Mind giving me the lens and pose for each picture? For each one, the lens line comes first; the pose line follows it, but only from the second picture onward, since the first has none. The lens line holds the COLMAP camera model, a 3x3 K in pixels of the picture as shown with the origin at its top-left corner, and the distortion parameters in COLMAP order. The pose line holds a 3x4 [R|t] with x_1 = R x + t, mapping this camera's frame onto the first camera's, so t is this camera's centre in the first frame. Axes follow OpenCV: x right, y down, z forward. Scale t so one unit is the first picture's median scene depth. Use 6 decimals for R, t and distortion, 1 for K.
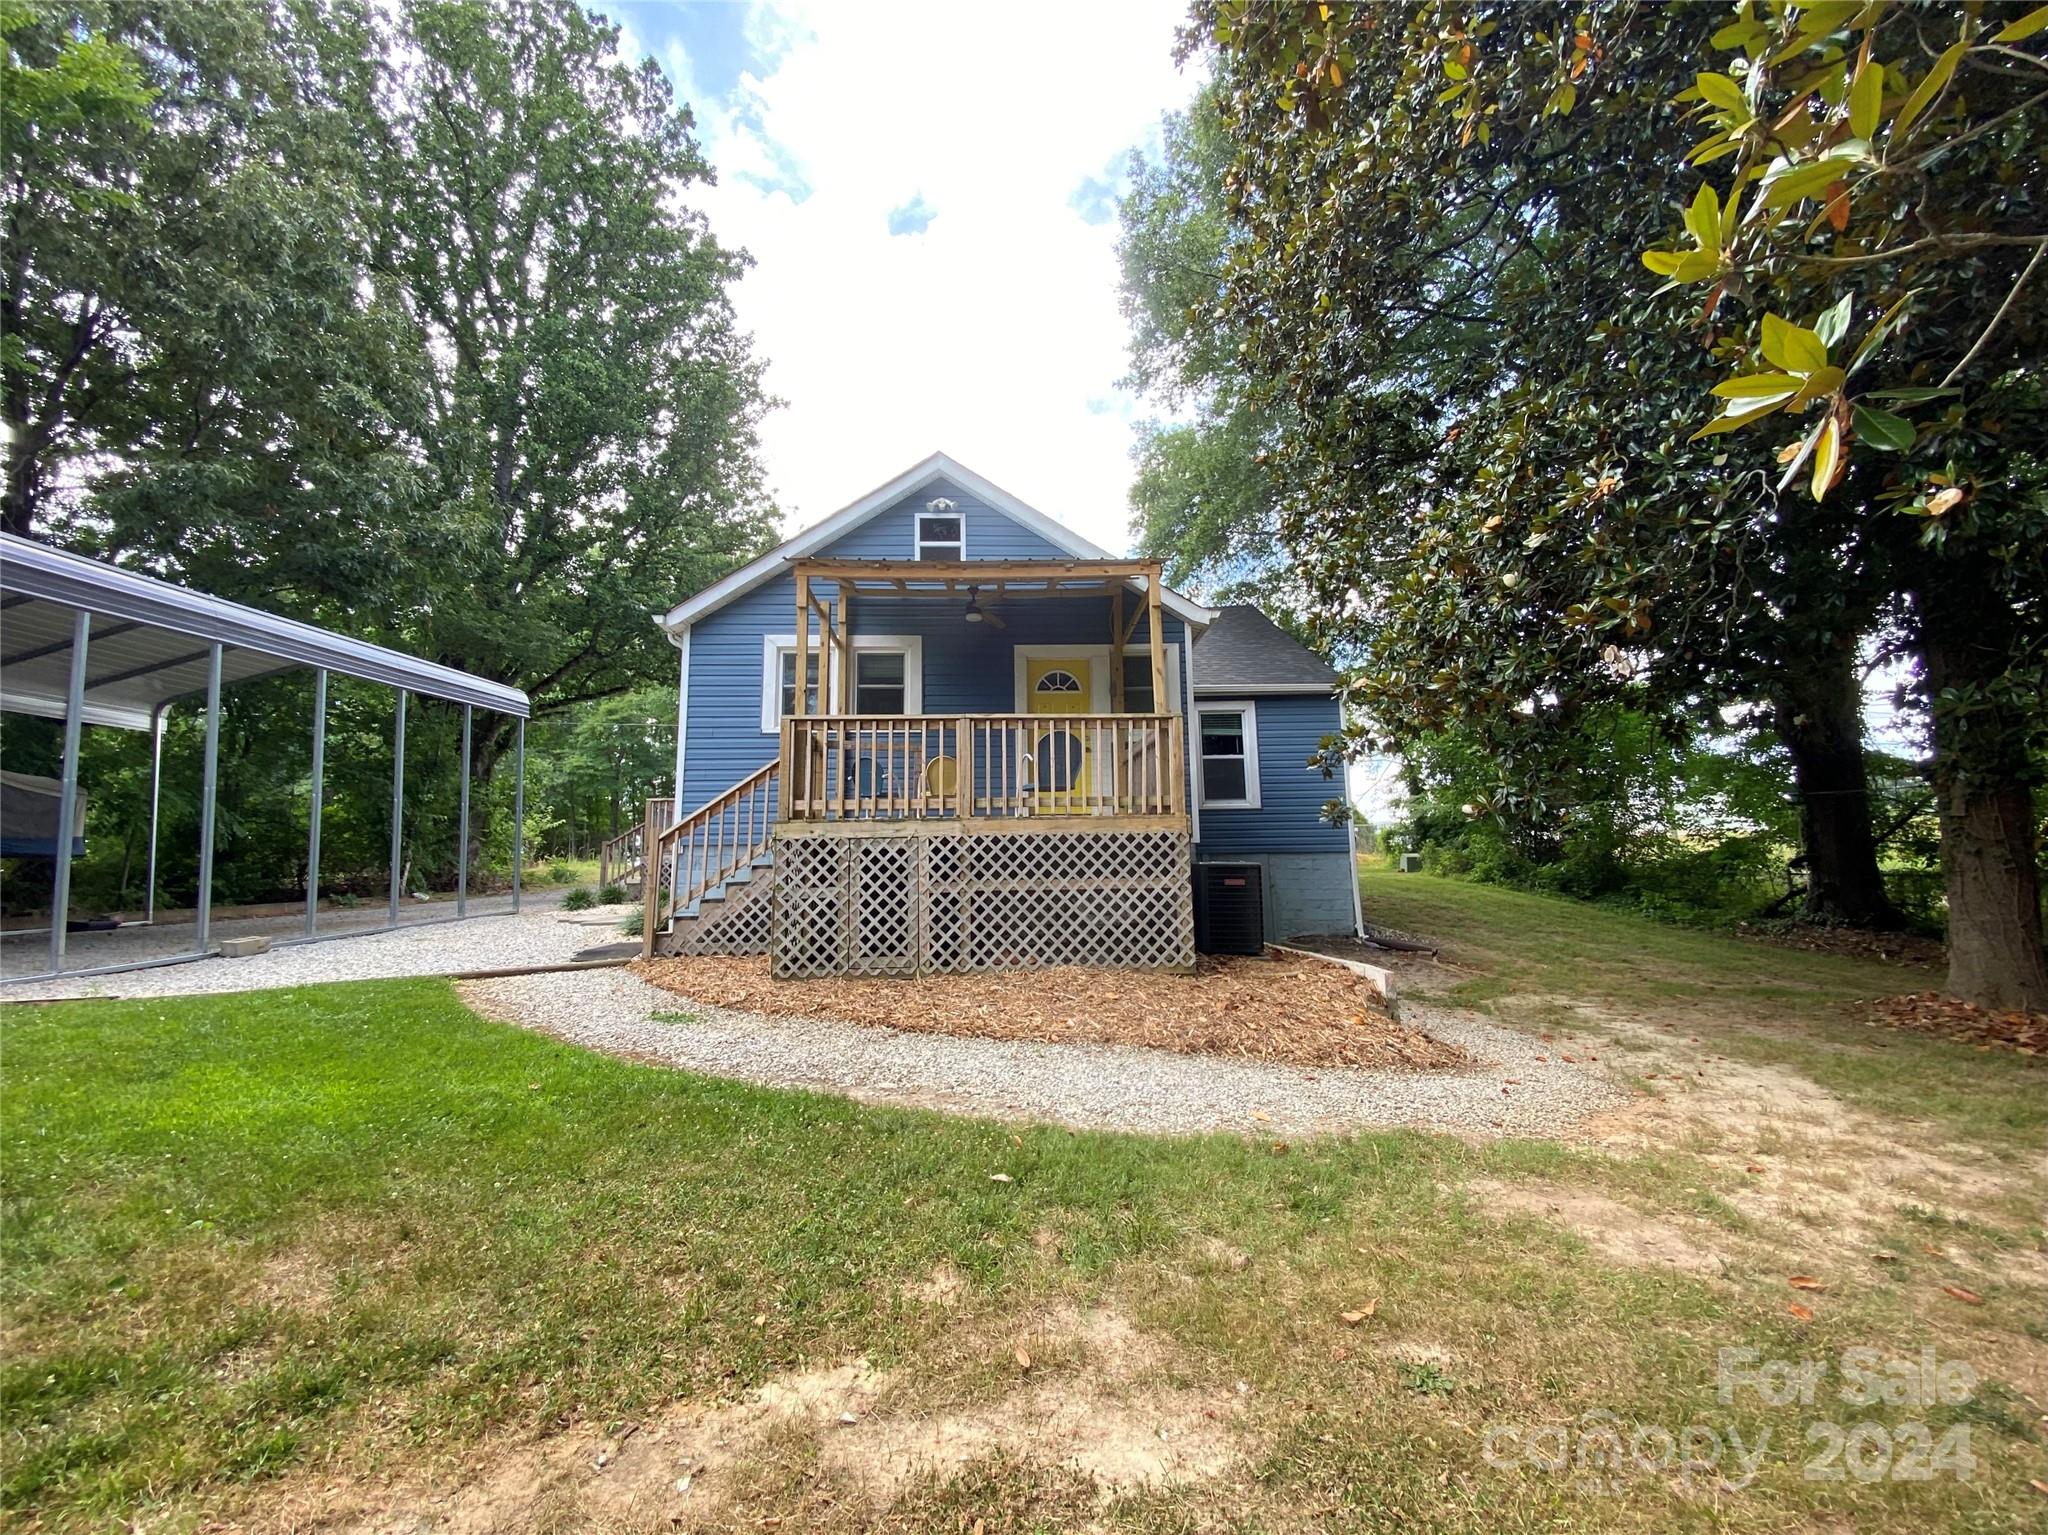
lens RADIAL K [[852.0, 0, 1017.4], [0, 852.0, 761.6], [0, 0, 1]] dist [0.028058, -0.023362]
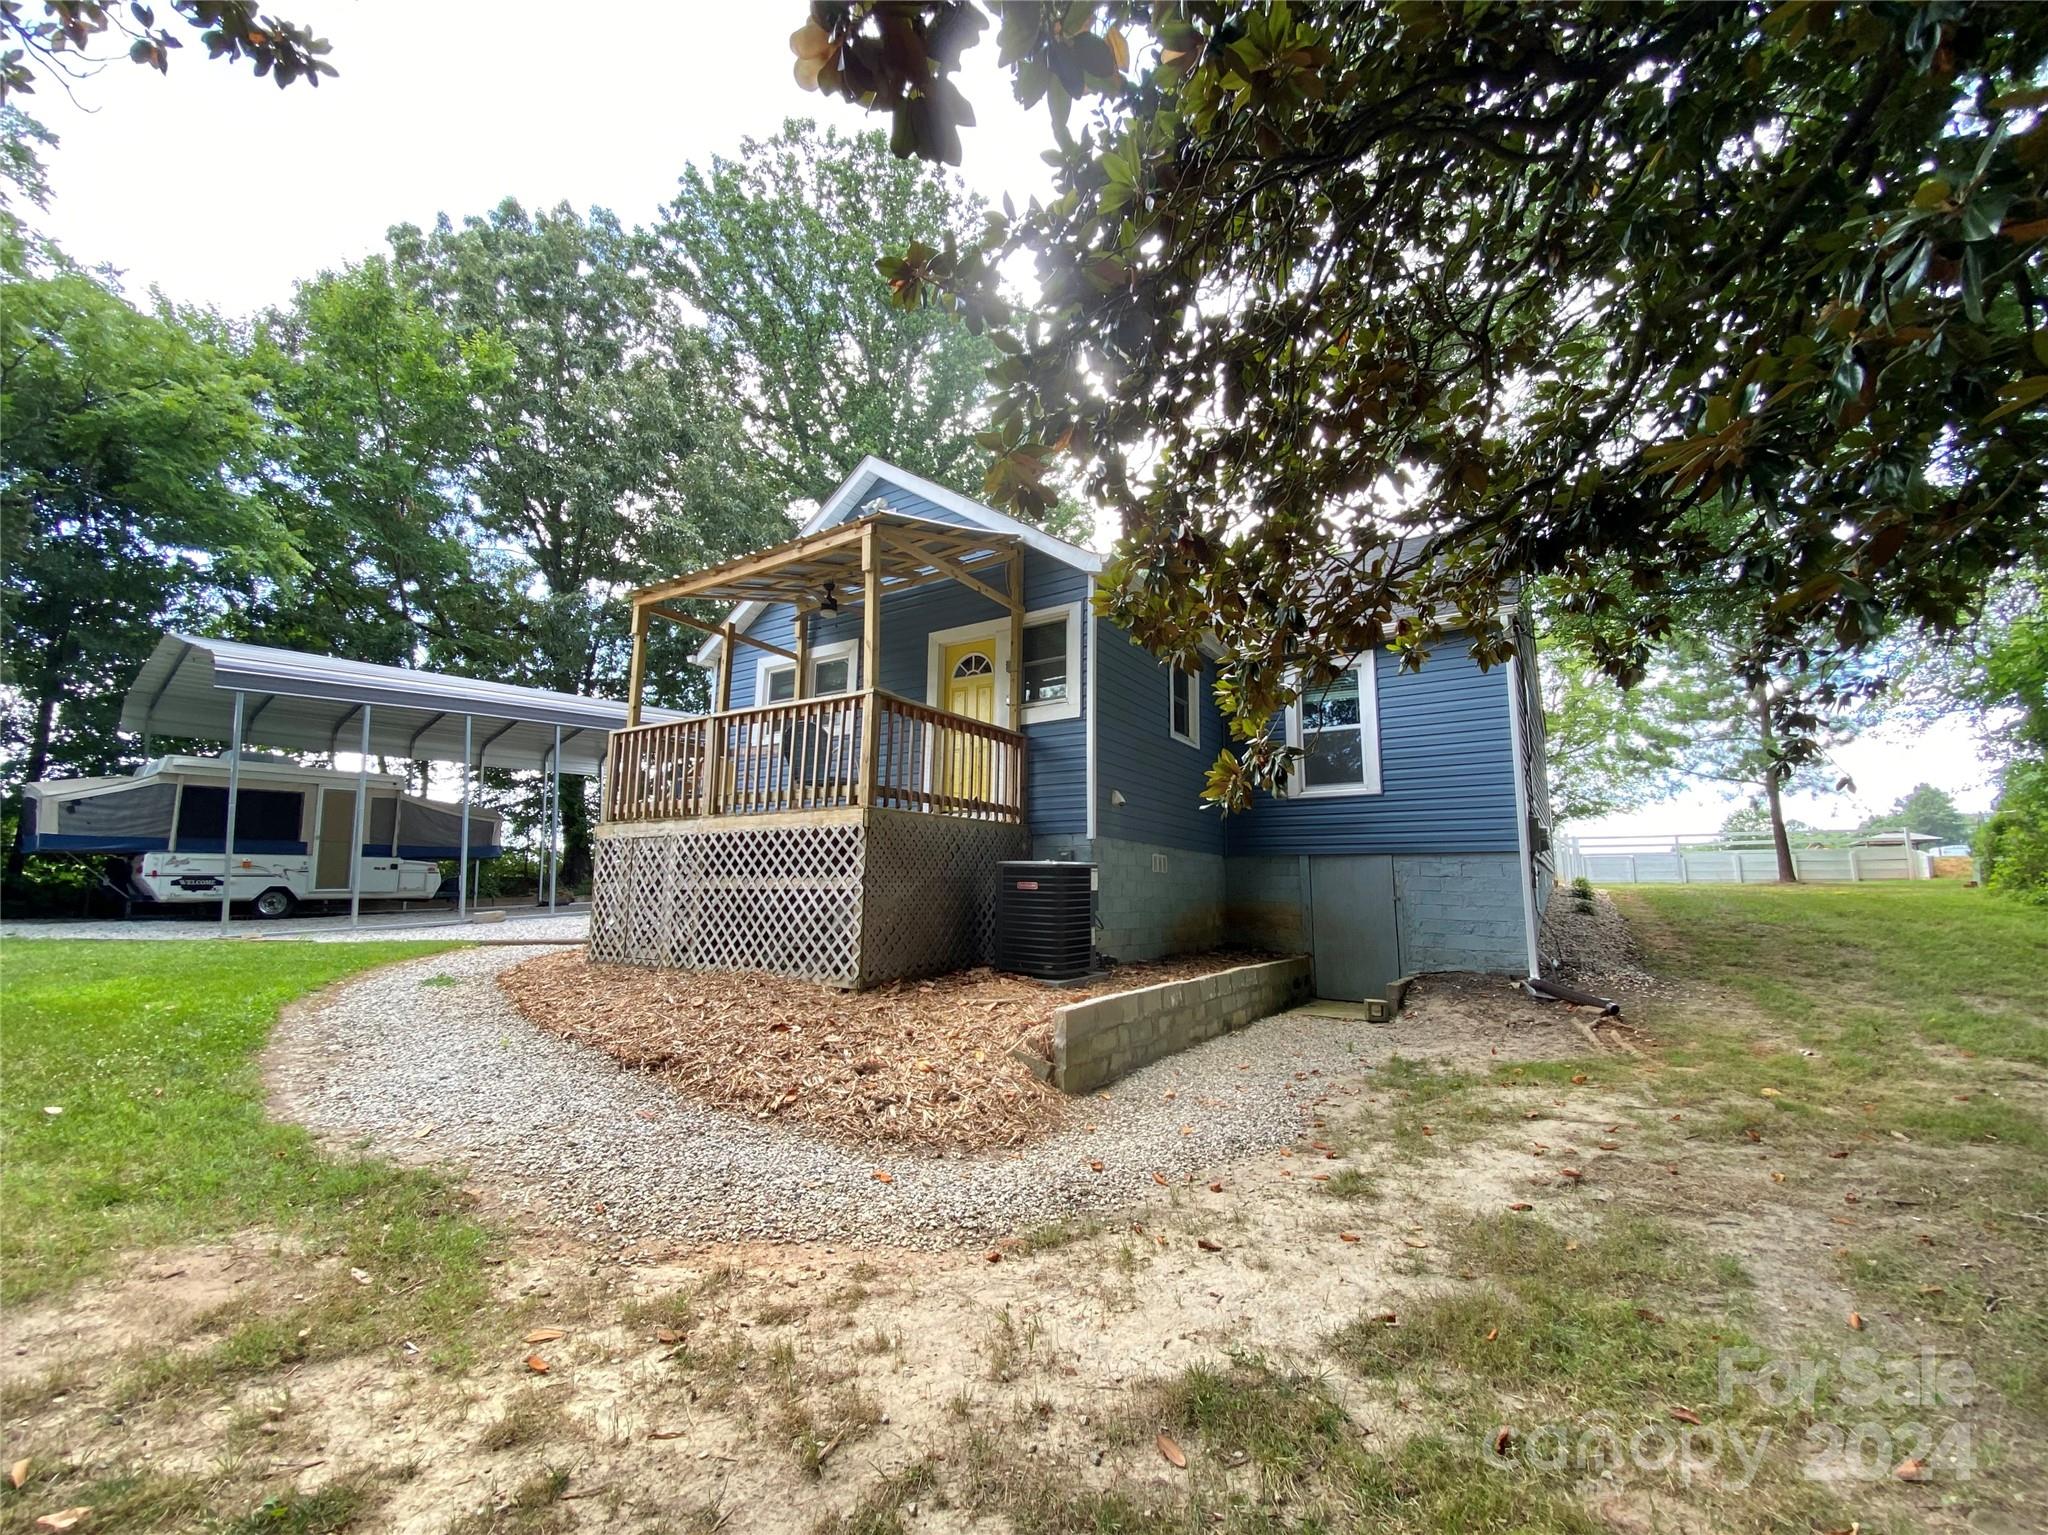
lens RADIAL K [[852.0, 0, 1017.4], [0, 852.0, 761.6], [0, 0, 1]] dist [0.028058, -0.023362]
pose [[0.803340, -0.069294, -0.591475, 0.700823], [0.060421, 0.997566, -0.034805, 0.049046], [0.592447, -0.007777, 0.805572, 0.338308]]
